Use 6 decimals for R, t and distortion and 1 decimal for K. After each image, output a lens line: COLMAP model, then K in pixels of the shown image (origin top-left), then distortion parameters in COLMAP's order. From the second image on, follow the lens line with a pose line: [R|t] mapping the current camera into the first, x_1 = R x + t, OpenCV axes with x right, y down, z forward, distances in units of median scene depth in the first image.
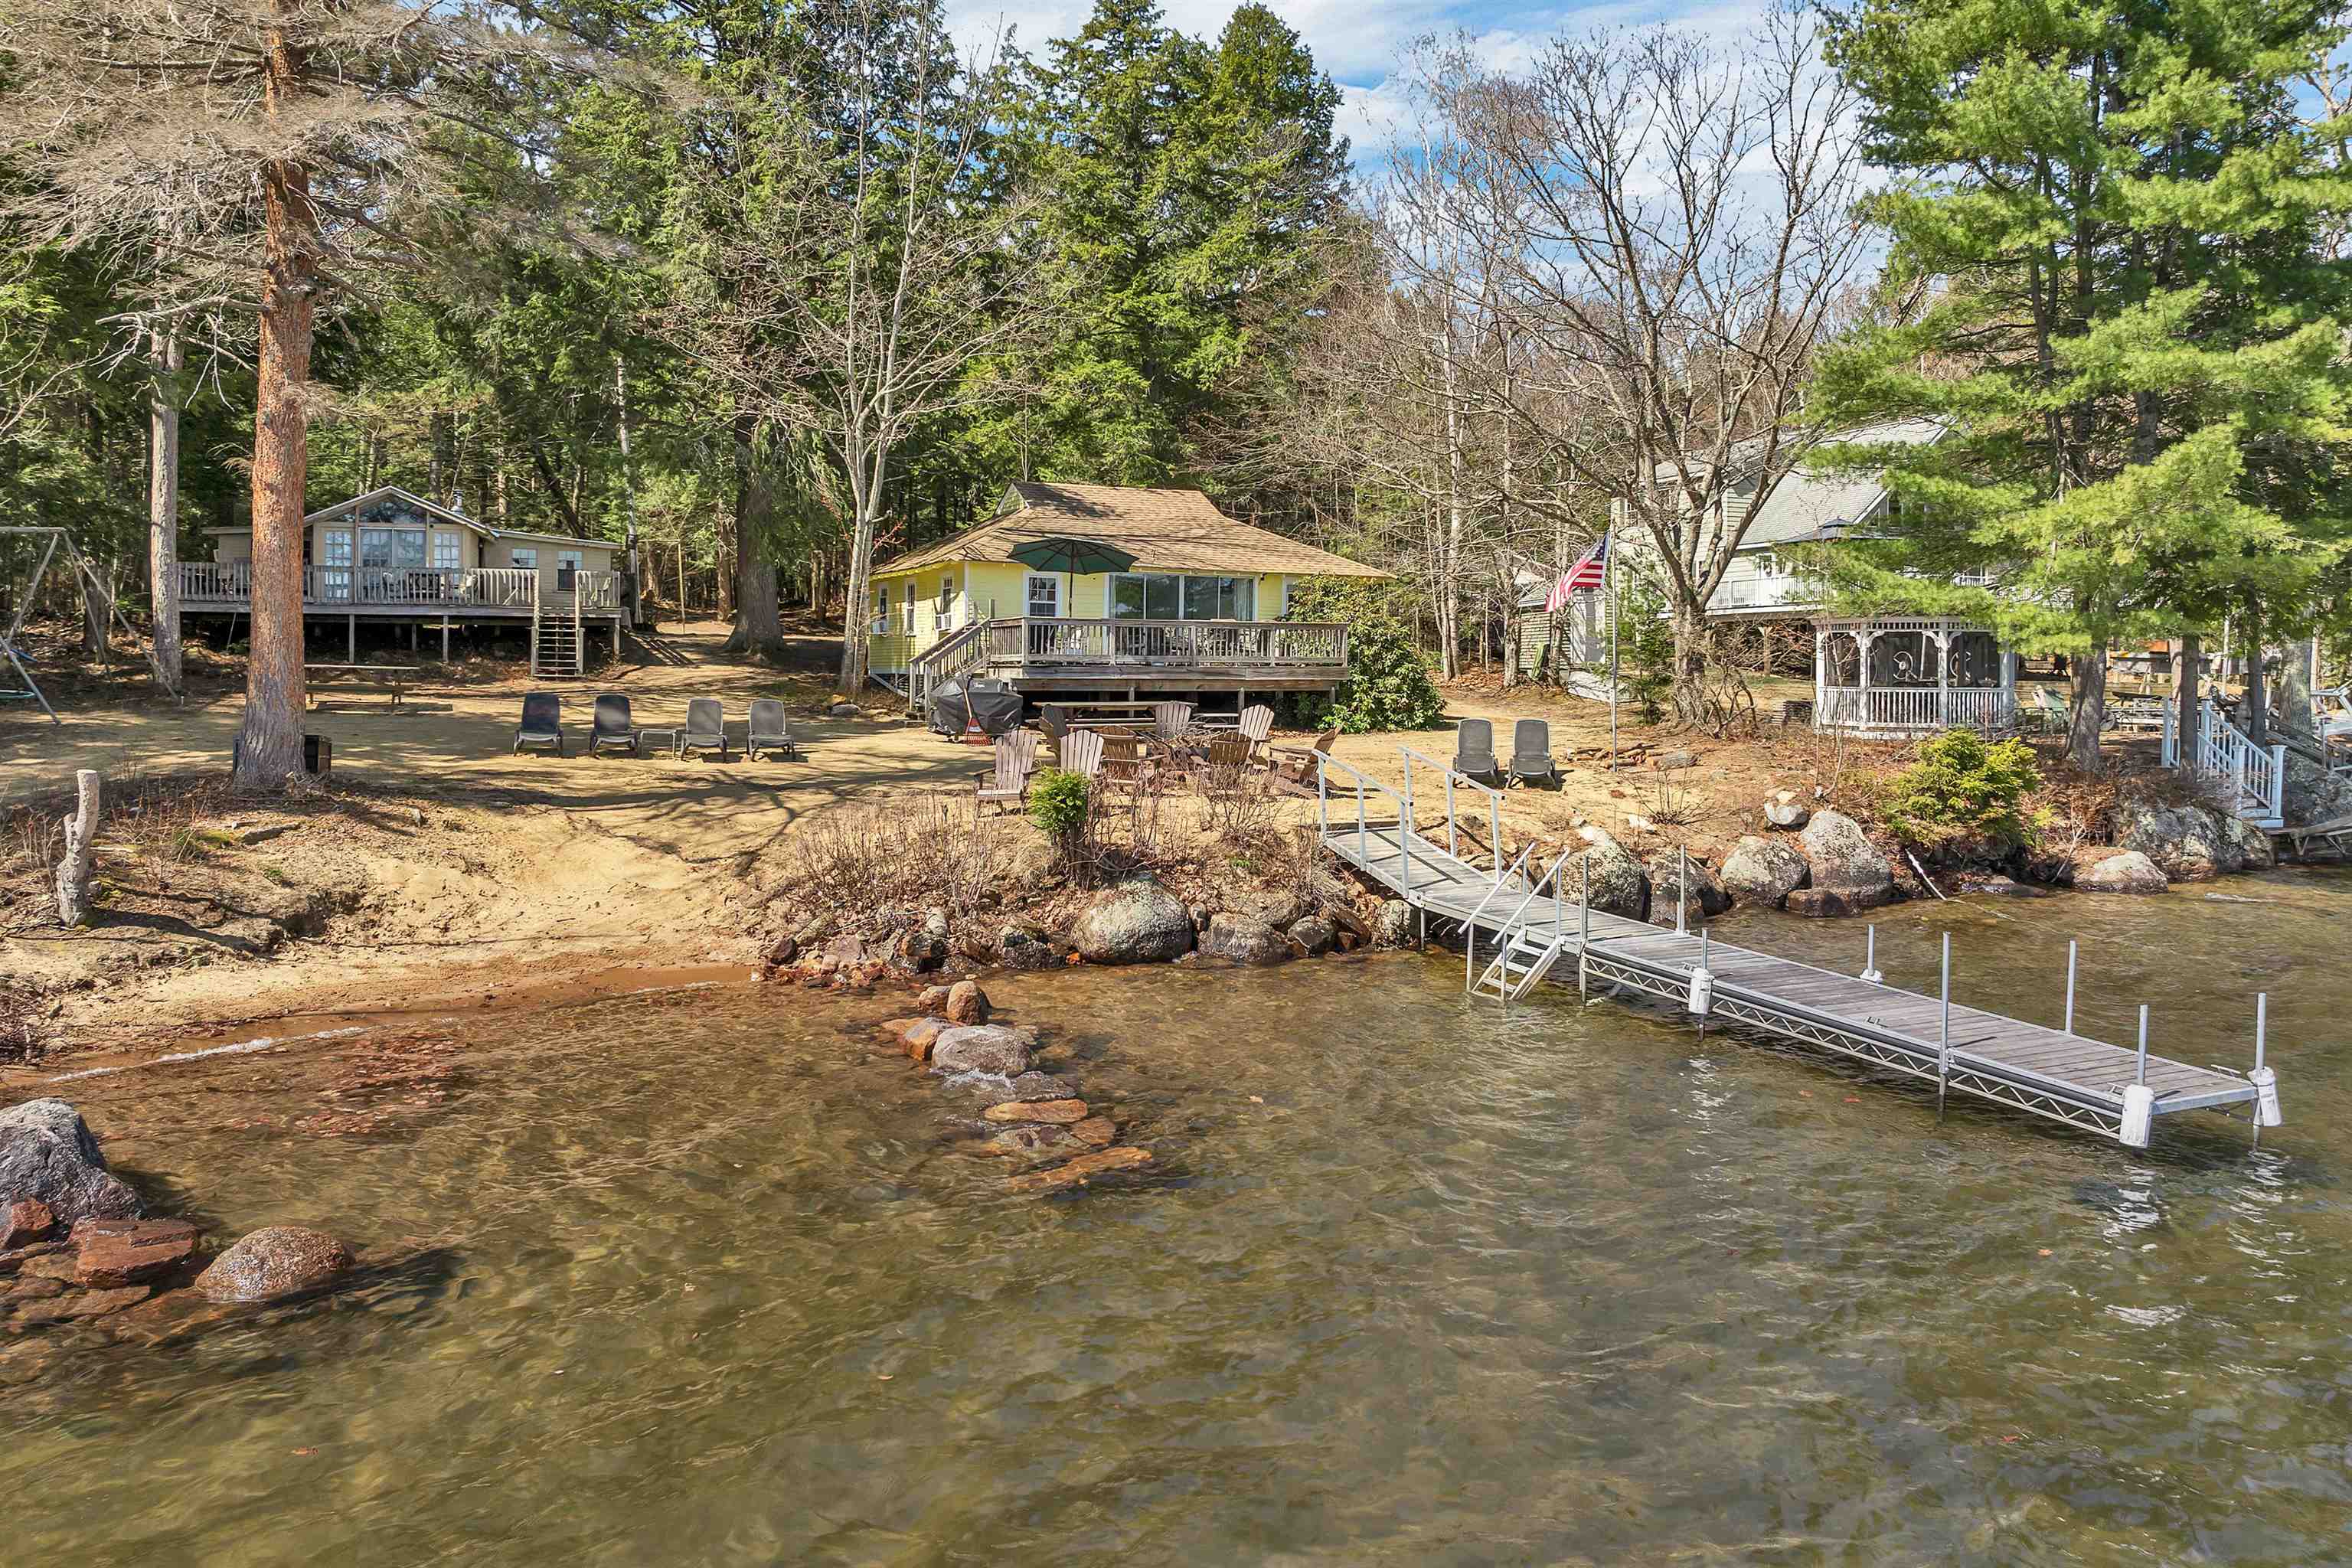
lens RADIAL K [[1675.0, 0, 1187.7], [0, 1675.0, 668.0], [0, 0, 1]] dist [-0.039128, -0.006407]
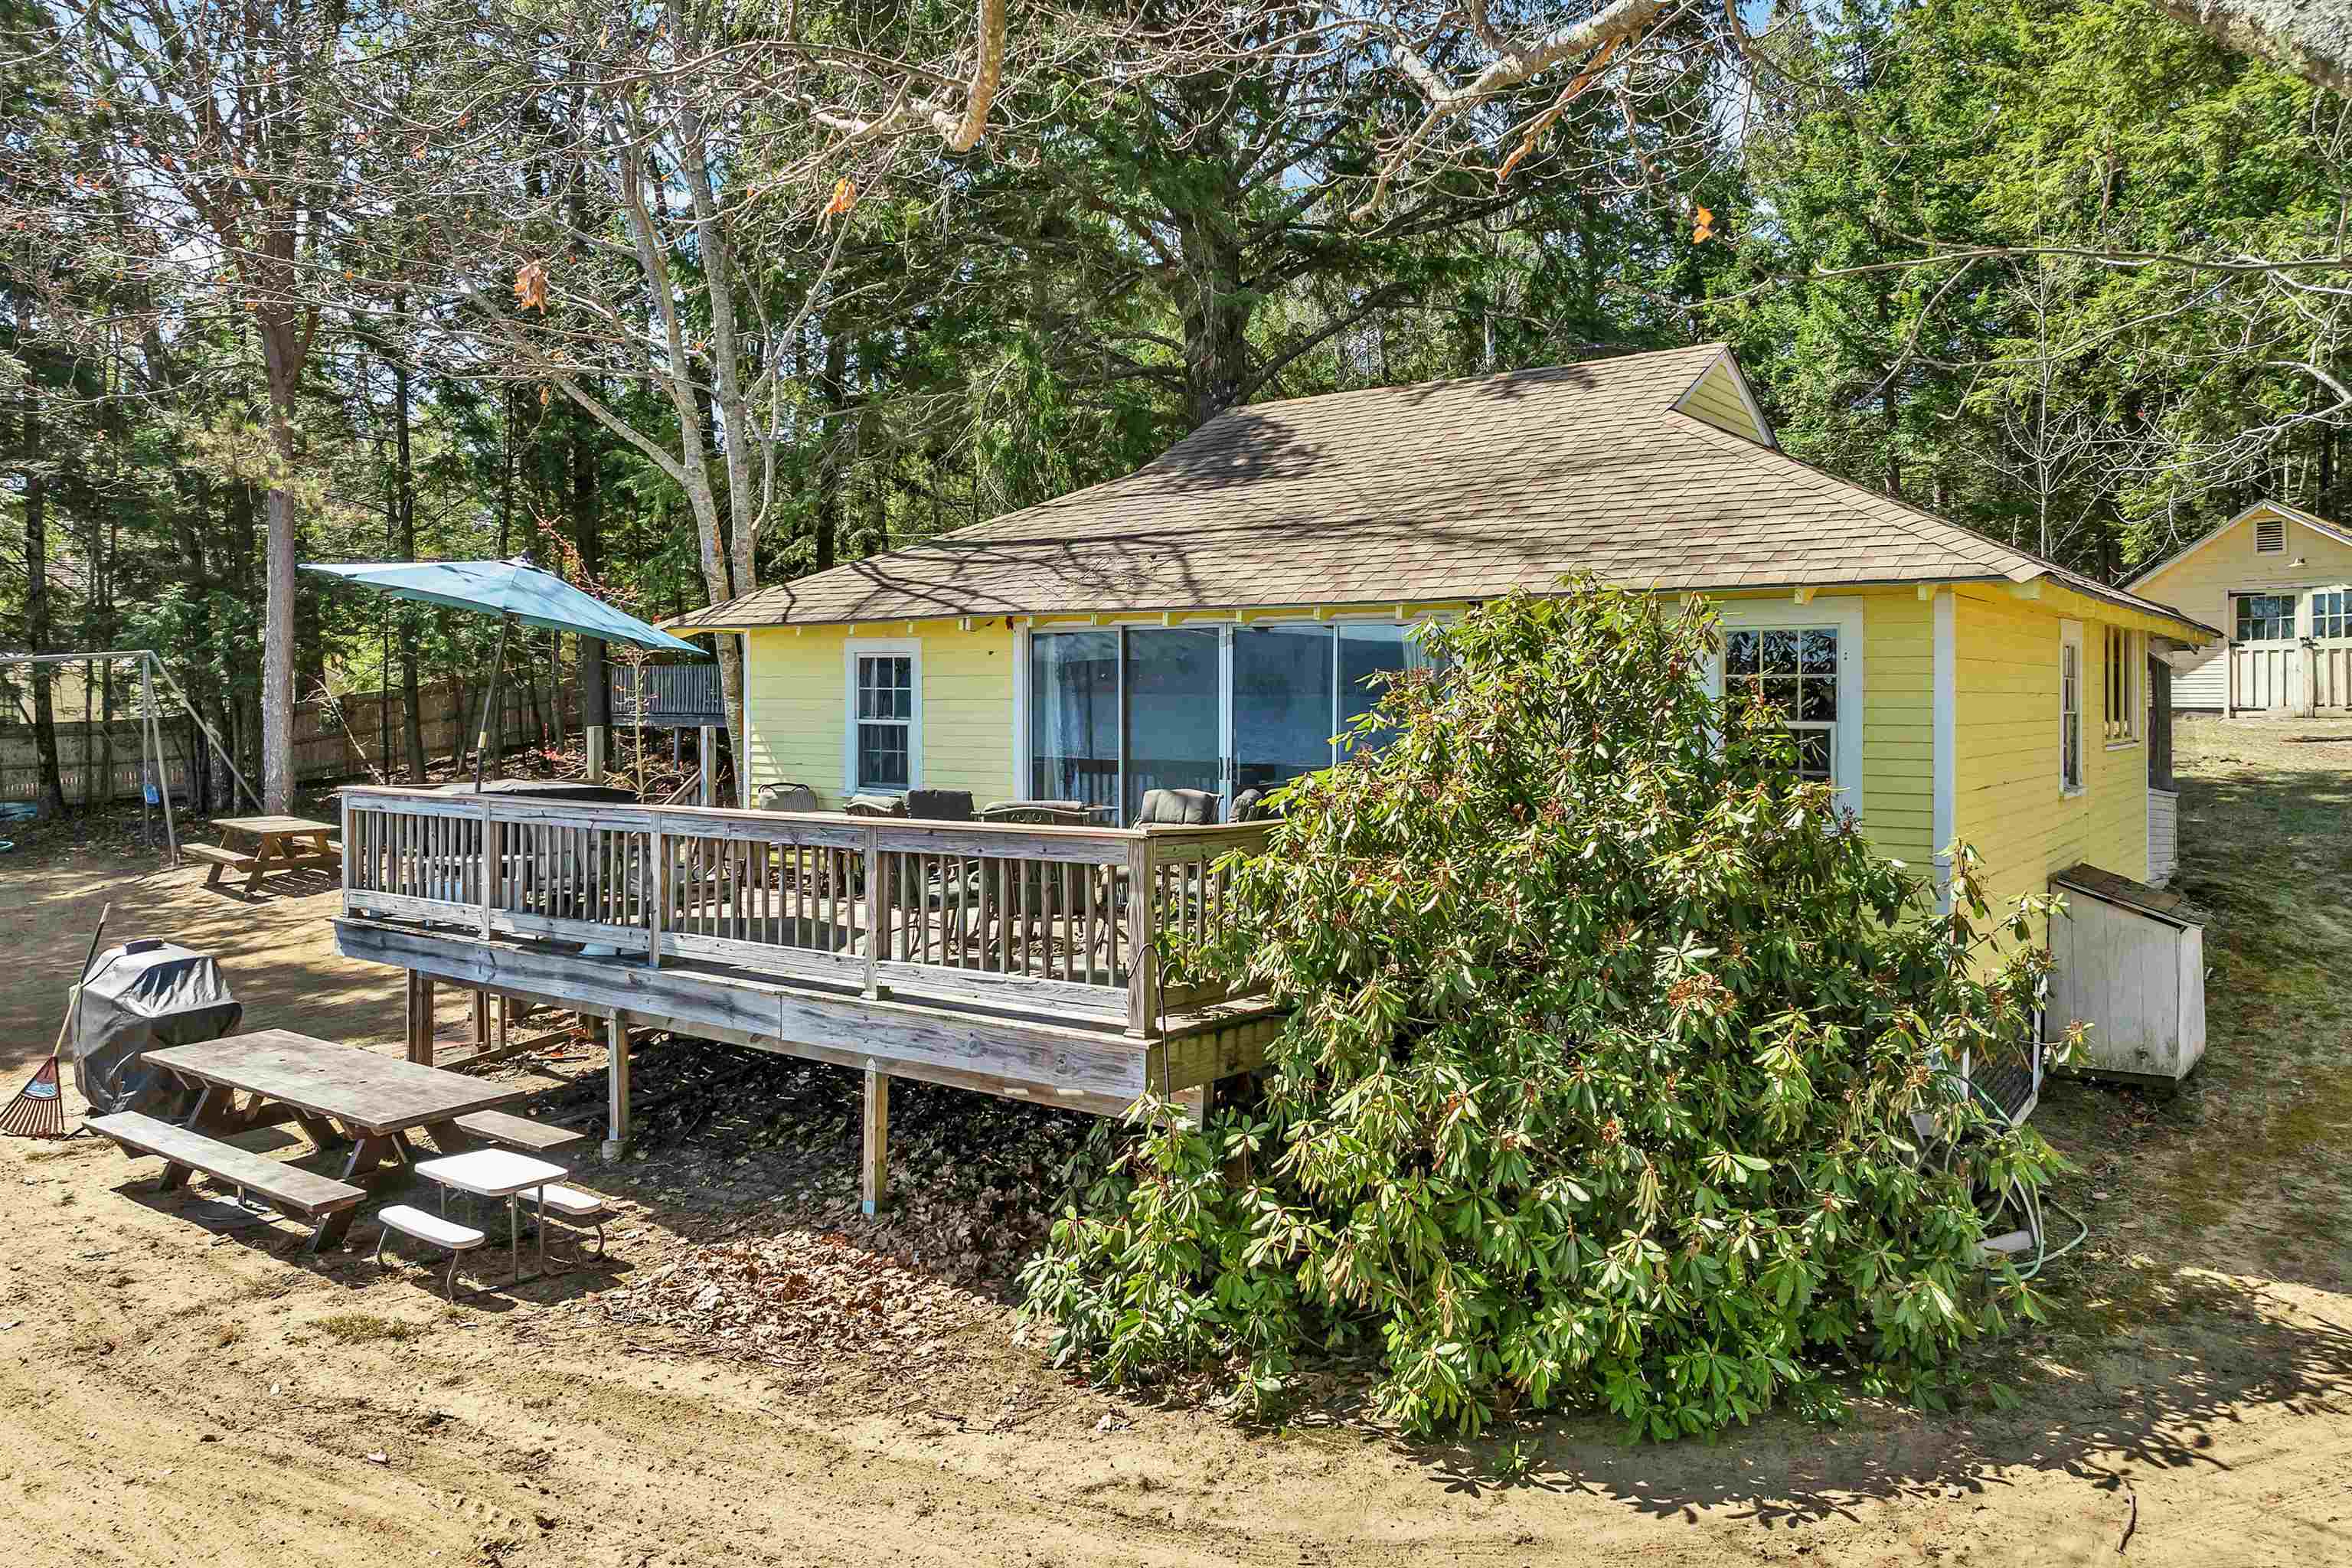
lens RADIAL K [[1675.0, 0, 1187.7], [0, 1675.0, 668.0], [0, 0, 1]] dist [-0.039128, -0.006407]
pose [[0.469463, -0.025974, -0.882570, 0.428197], [0.008444, 0.999654, -0.024928, -0.063014], [0.882912, 0.004250, 0.469519, 1.350939]]
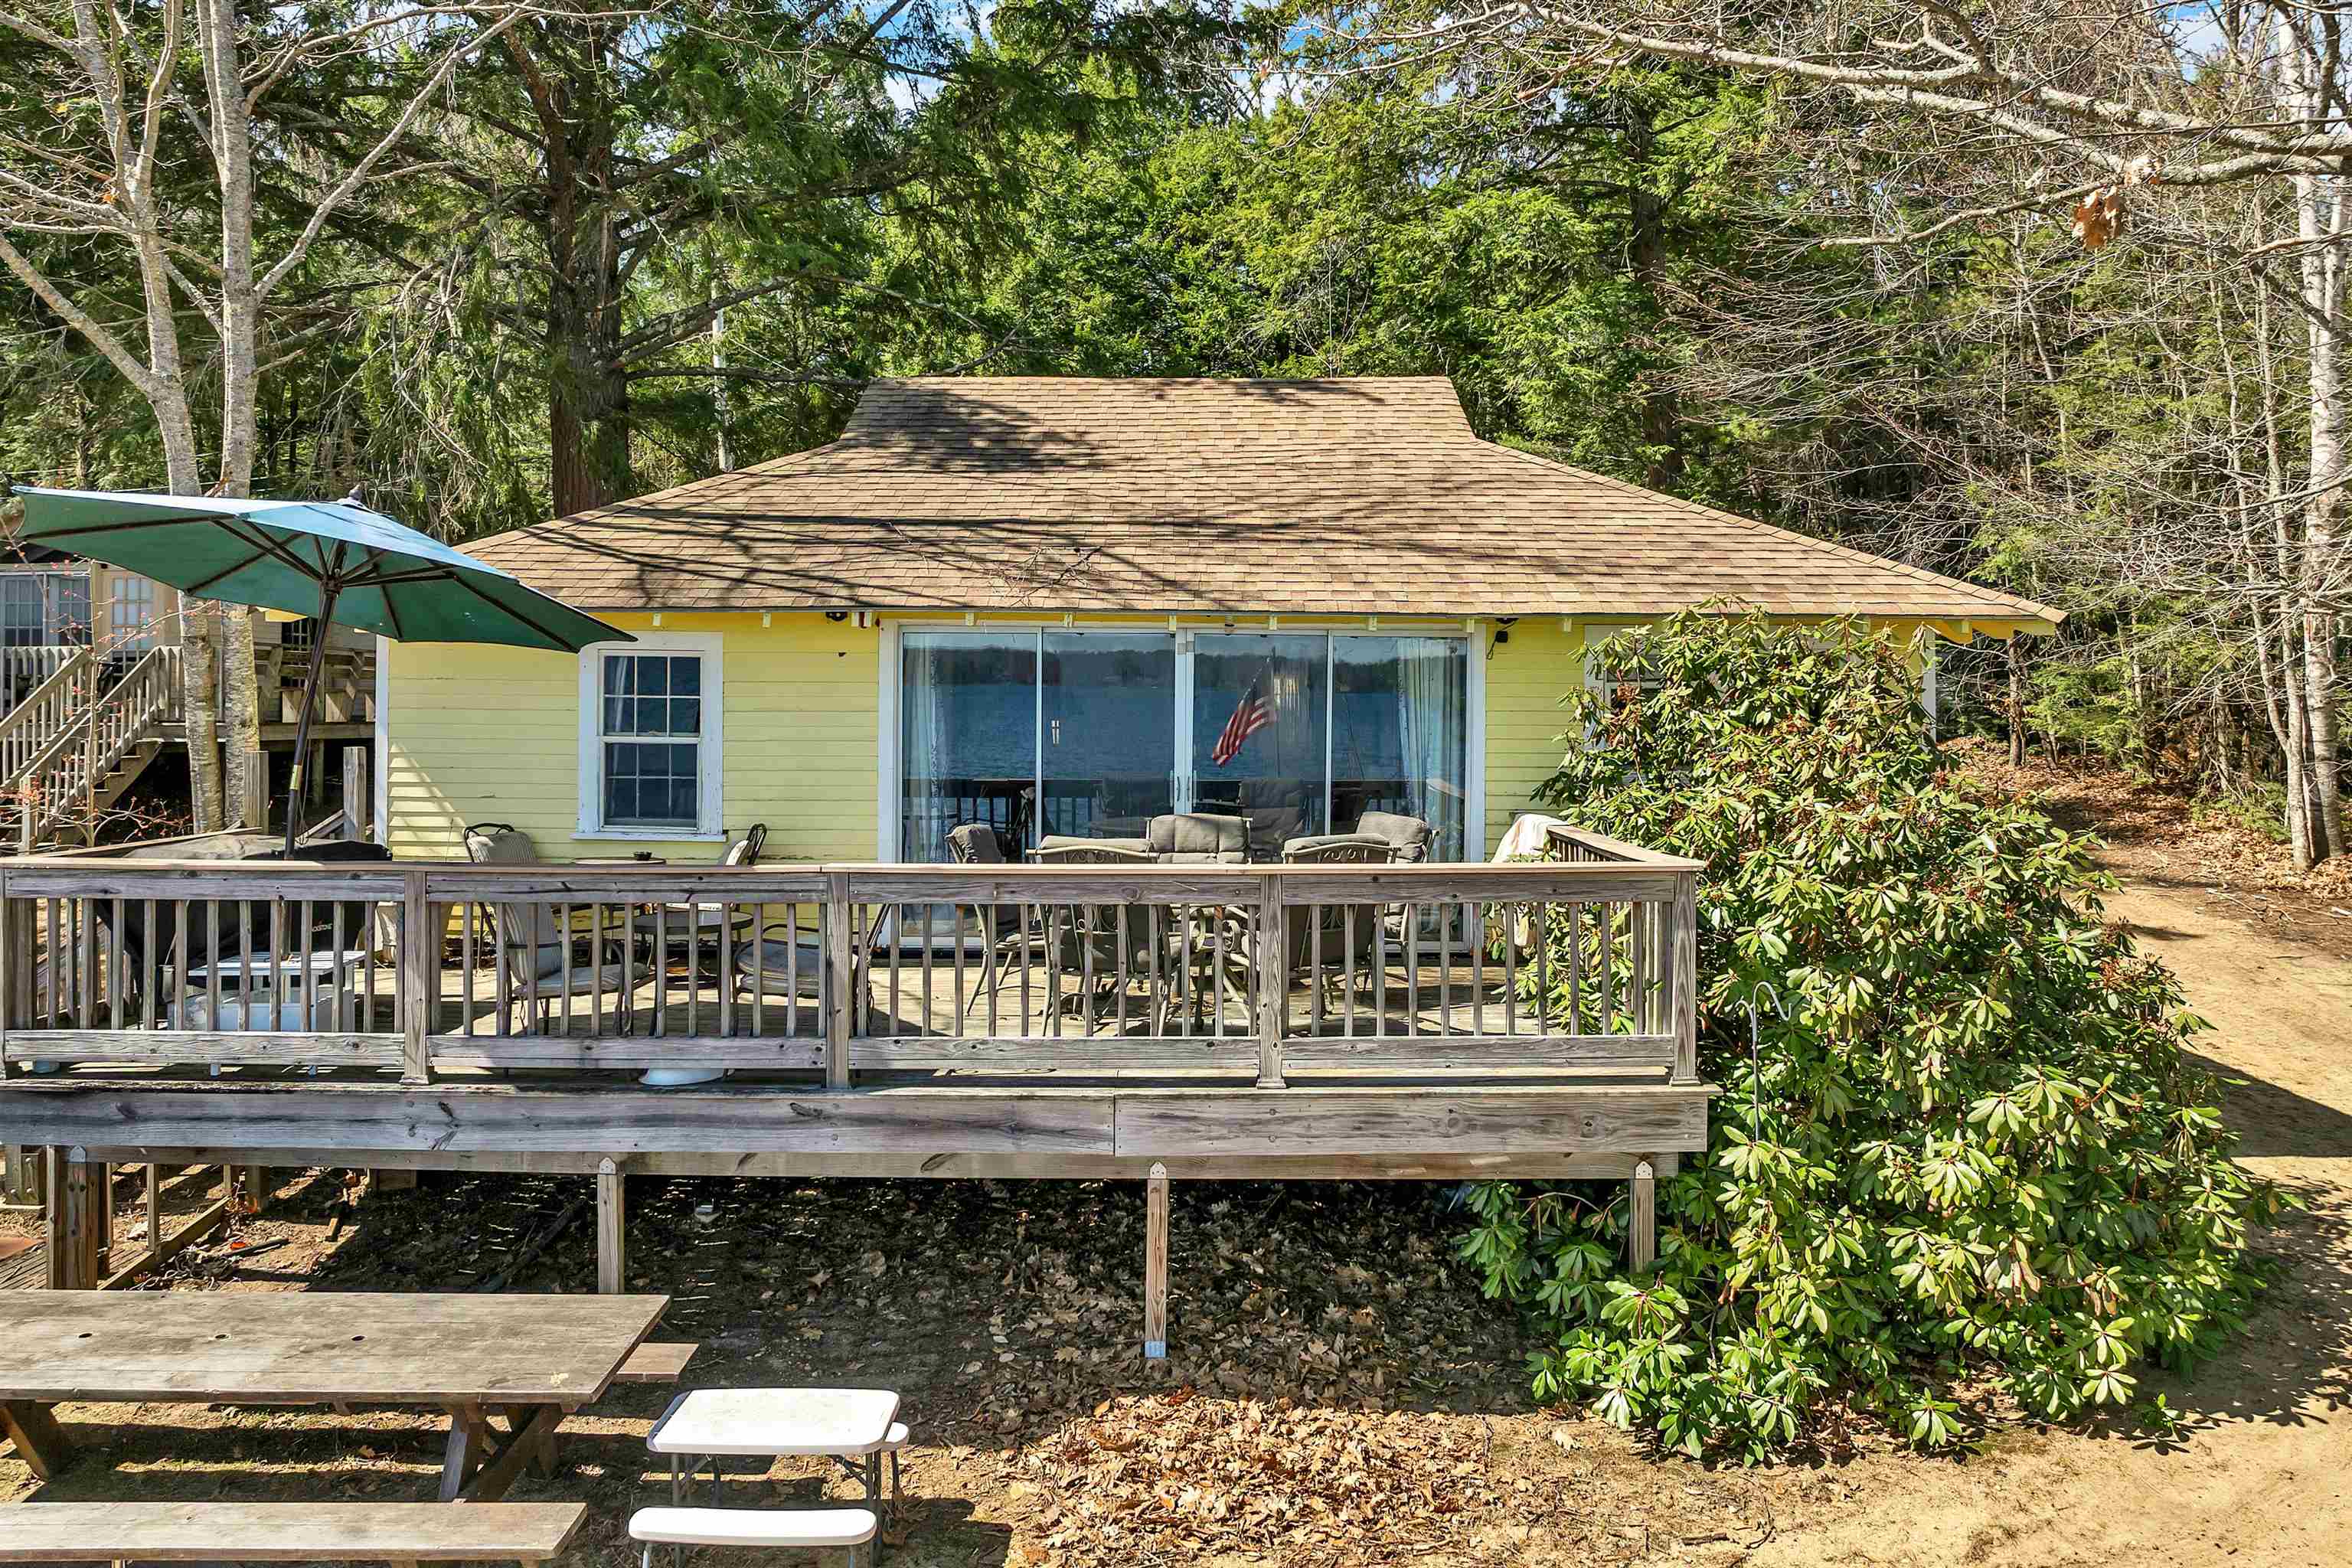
lens RADIAL K [[1708.4, 0, 1185.4], [0, 1708.4, 685.2], [0, 0, 1]] dist [-0.031791, 0.005299]
pose [[0.906770, -0.007596, -0.421557, 0.187319], [0.003638, 0.999941, -0.010191, -0.069123], [0.421610, 0.007707, 0.906745, 1.178892]]
